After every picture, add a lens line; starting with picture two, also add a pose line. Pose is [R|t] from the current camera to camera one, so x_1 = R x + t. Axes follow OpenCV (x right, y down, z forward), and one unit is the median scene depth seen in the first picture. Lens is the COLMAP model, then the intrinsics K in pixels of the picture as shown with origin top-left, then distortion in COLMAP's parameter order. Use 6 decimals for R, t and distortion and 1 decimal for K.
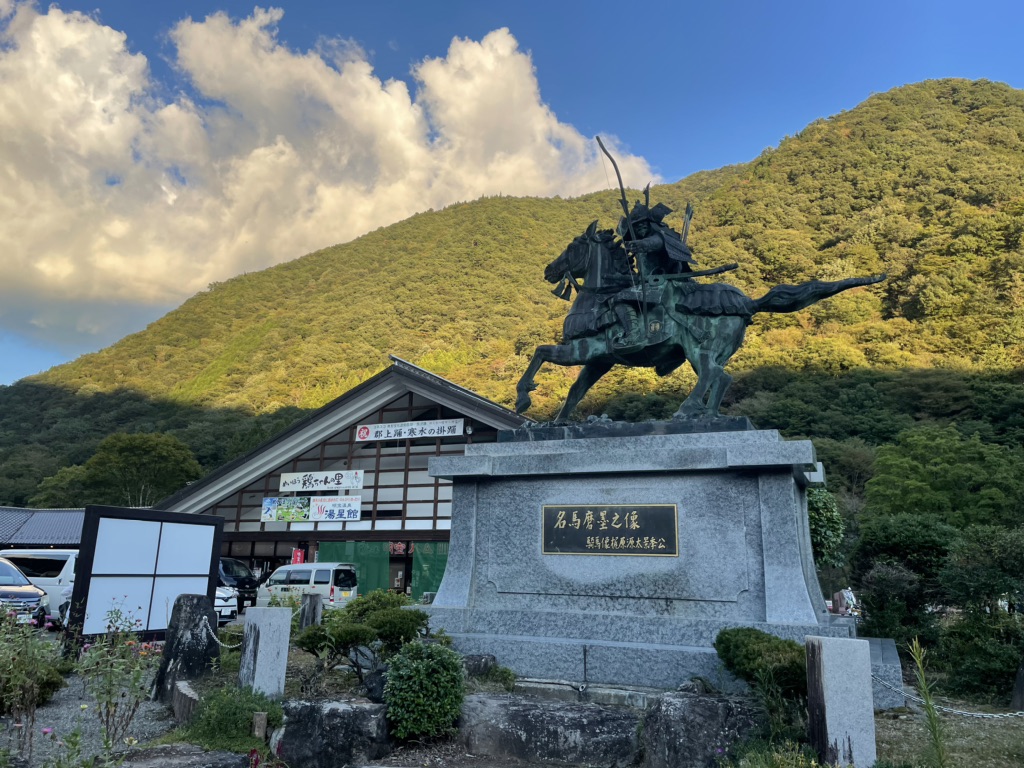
lens RADIAL K [[770.4, 0, 516.3], [0, 770.4, 368.6], [0, 0, 1]] dist [0.107587, -0.150561]
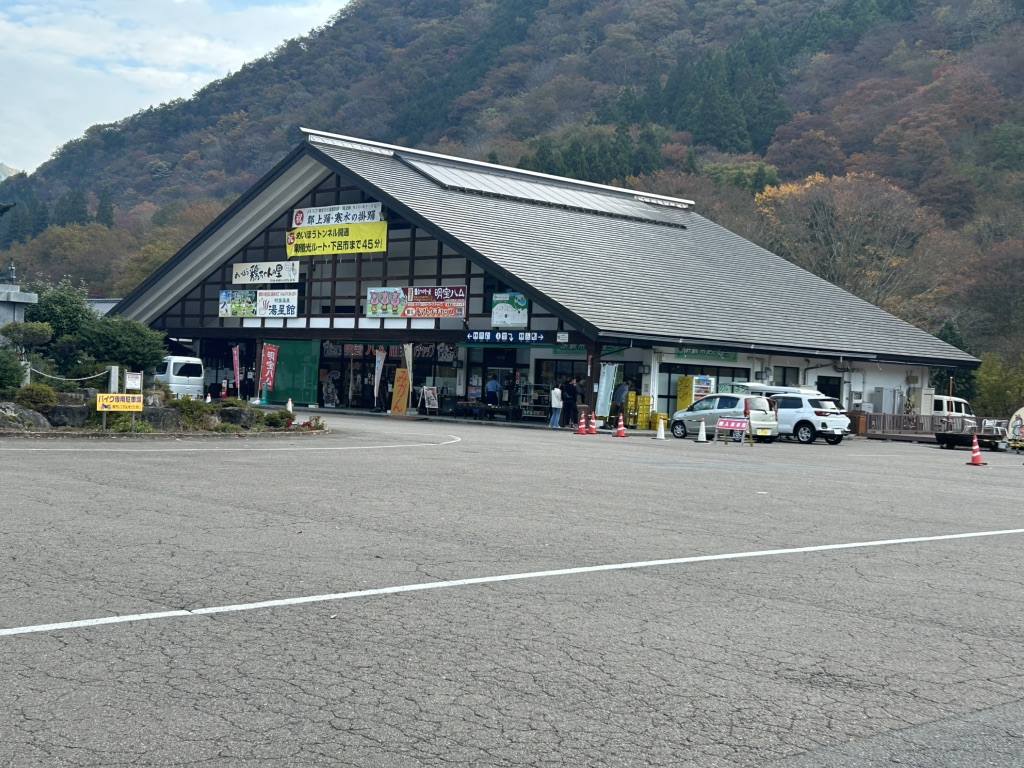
lens RADIAL K [[1478.4, 0, 512.0], [0, 1478.4, 384.0], [0, 0, 1]] dist [0.193285, -0.493711]
pose [[0.926075, 0.022462, -0.376670, 0.658540], [0.067470, 0.972283, 0.223862, -0.093366], [0.371258, -0.232727, 0.898891, -0.451068]]
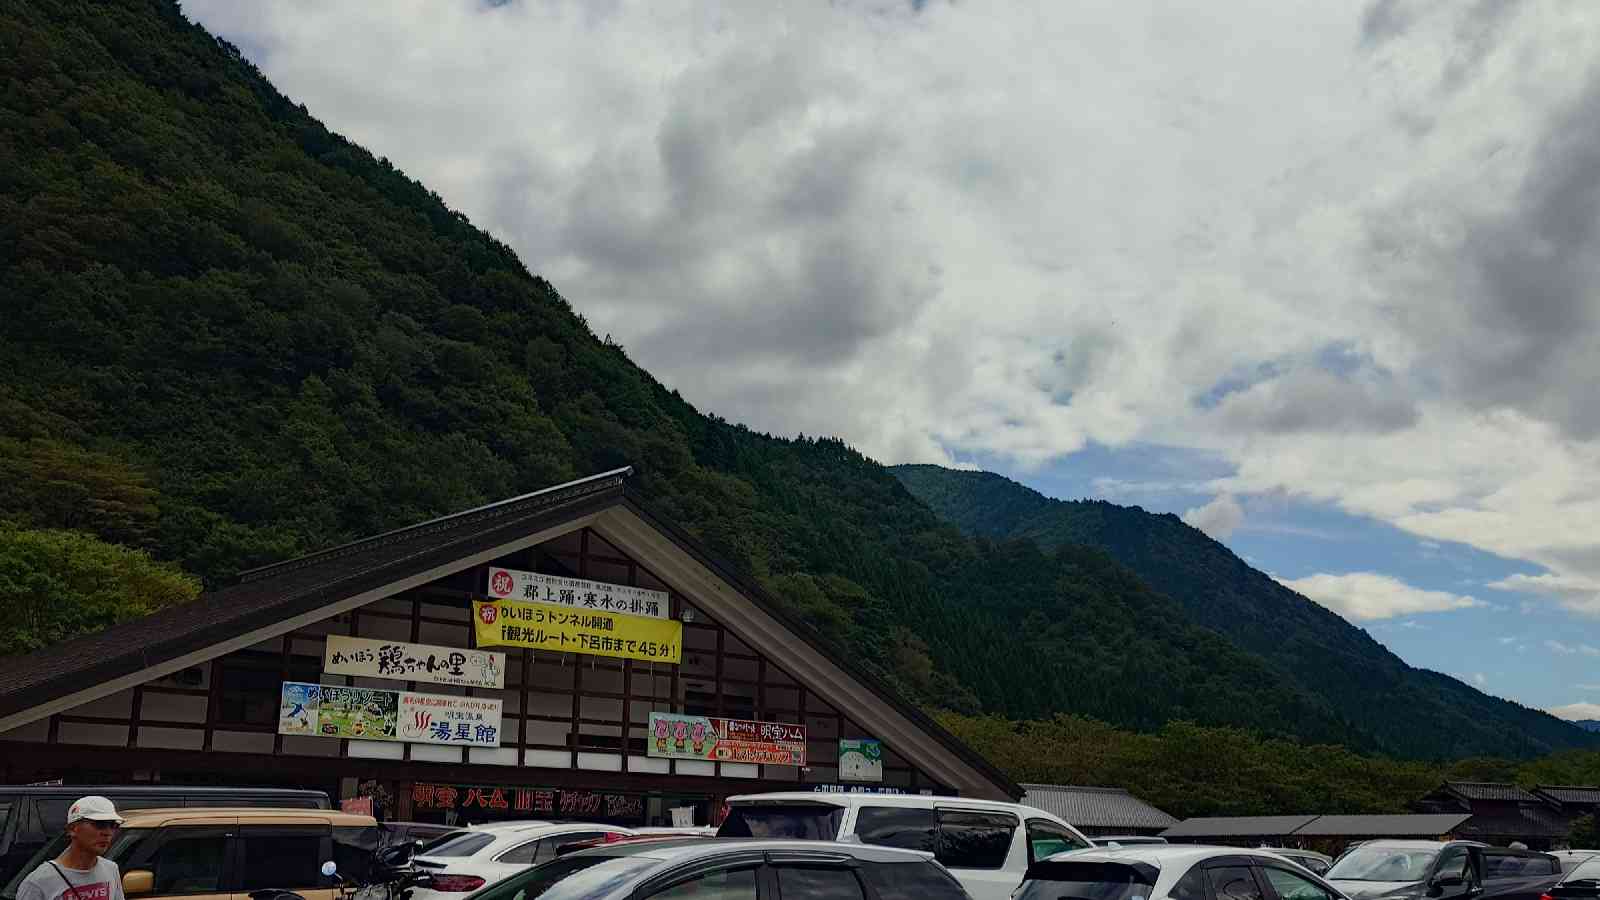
lens RADIAL K [[1578.6, 0, 800.0], [0, 1578.6, 450.0], [0, 0, 1]] dist [-0.000162, -0.012831]
pose [[0.390122, 0.210729, 0.896325, -1.120327], [-0.234400, 0.964116, -0.124645, 0.082872], [-0.890428, -0.161472, 0.425518, 0.374488]]
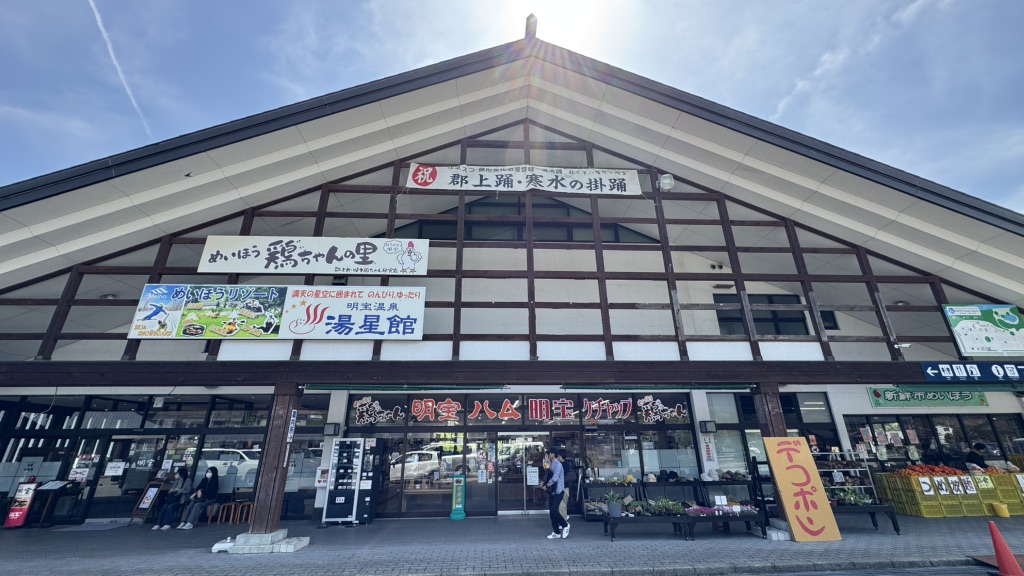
lens RADIAL K [[403.2, 0, 512.0], [0, 403.2, 288.0], [0, 0, 1]] dist [-0.000090, -0.000029]
pose [[0.888356, 0.138170, 0.437873, -0.255743], [-0.087314, 0.987083, -0.134329, 0.188924], [-0.450777, 0.081099, 0.888945, 0.752012]]
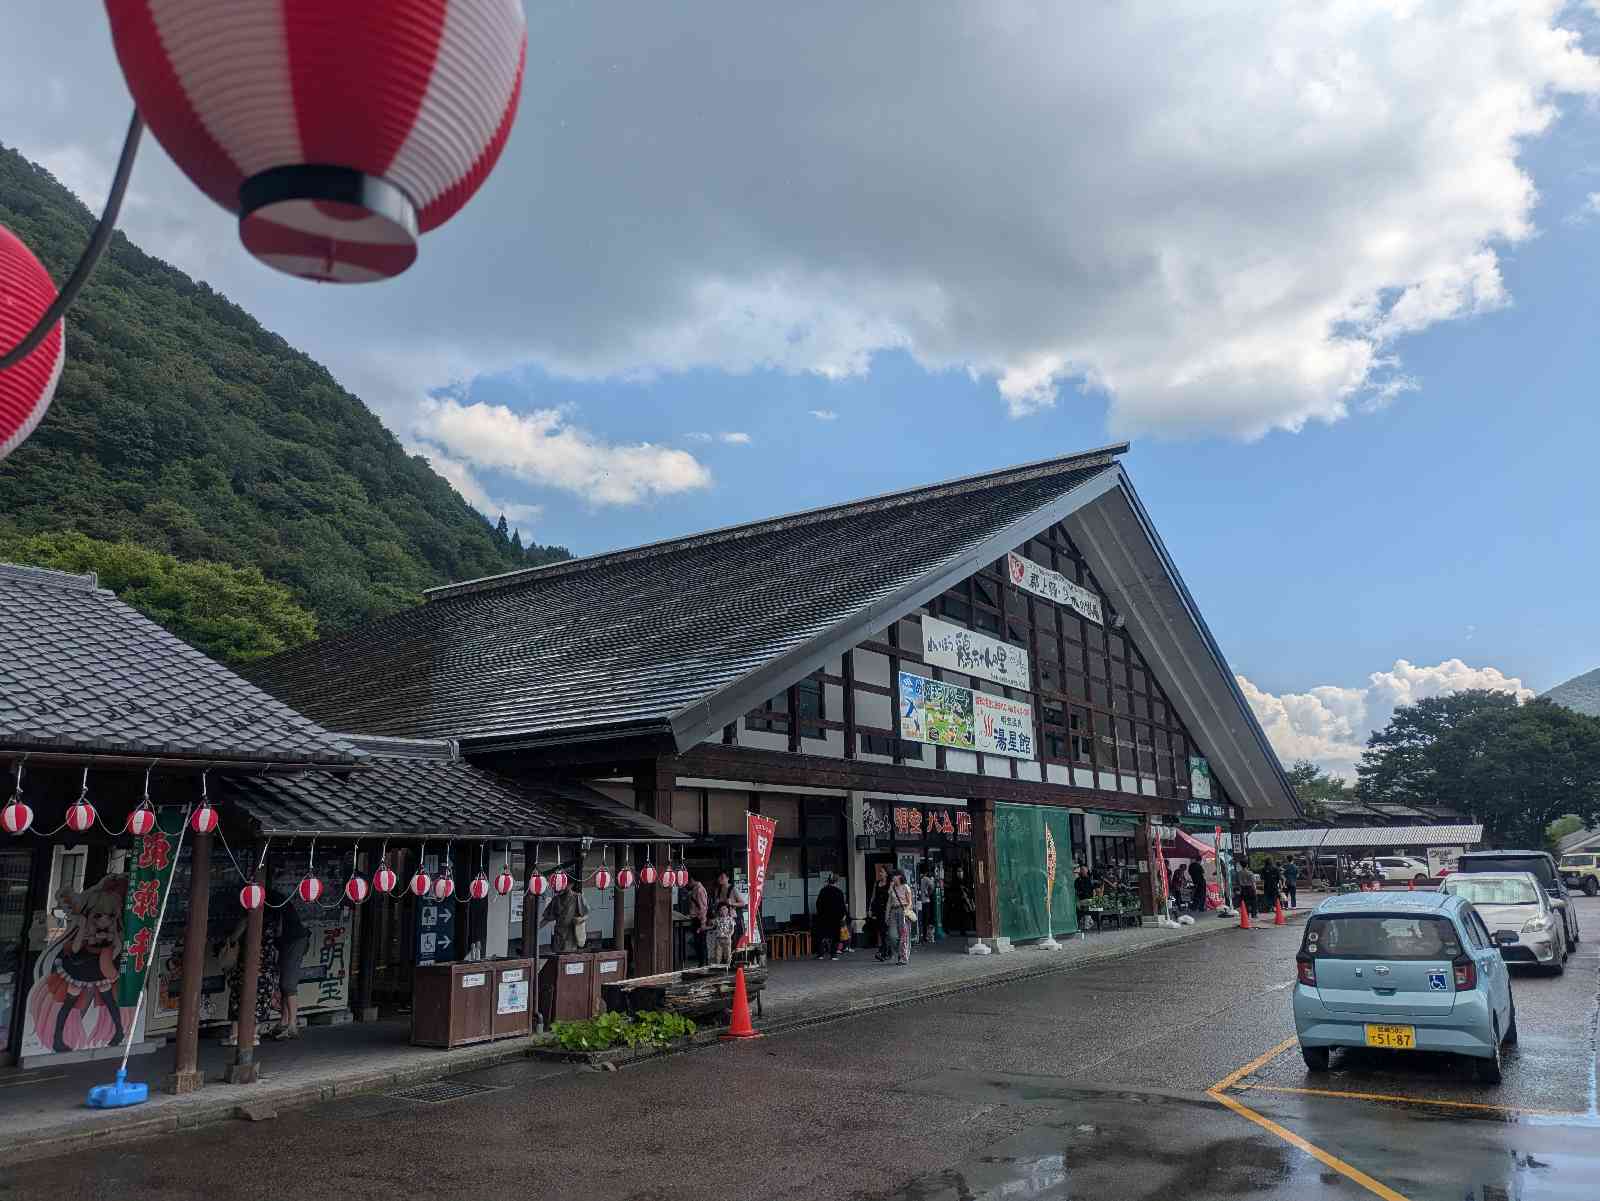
lens RADIAL K [[1196.3, 0, 800.0], [0, 1196.3, 600.5], [0, 0, 1]] dist [0.002143, 0.000408]
pose [[0.157234, 0.189884, 0.969135, -0.899338], [-0.225598, 0.962299, -0.151943, 0.237943], [-0.961448, -0.194744, 0.194143, 0.992374]]
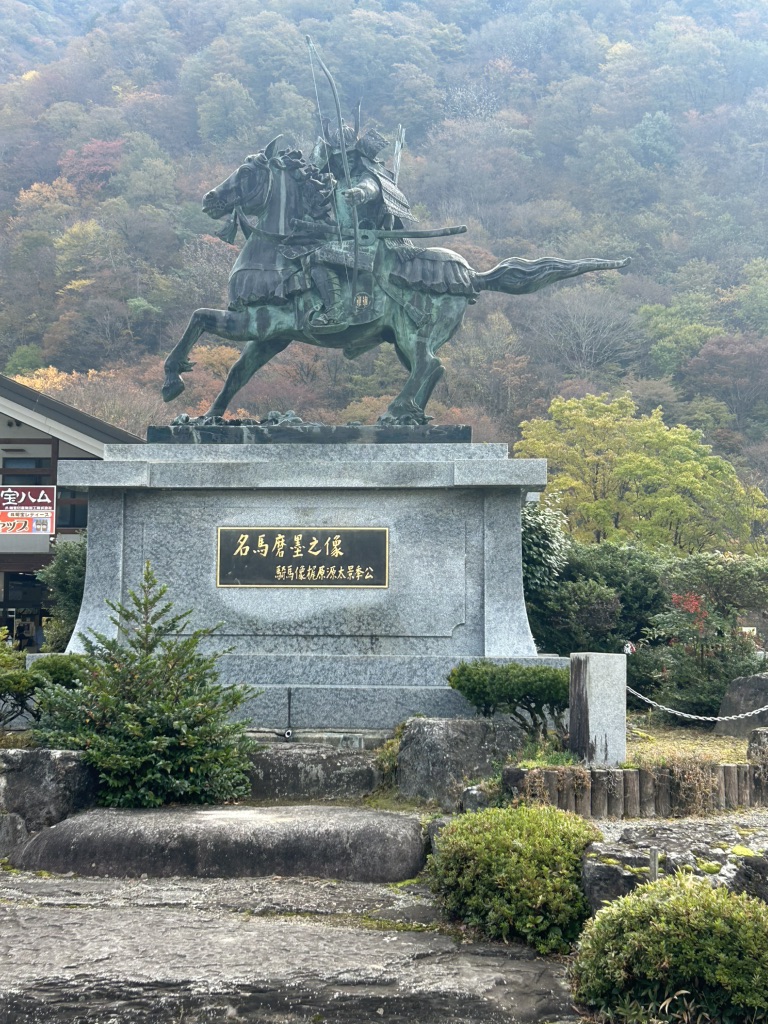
lens RADIAL K [[1450.0, 0, 367.4], [0, 1450.0, 509.6], [0, 0, 1]] dist [0.143519, -0.058489]
pose [[0.942368, 0.014315, 0.334273, -0.065072], [-0.072767, 0.983938, 0.163005, -0.018814], [-0.326570, -0.177935, 0.928273, -0.084844]]
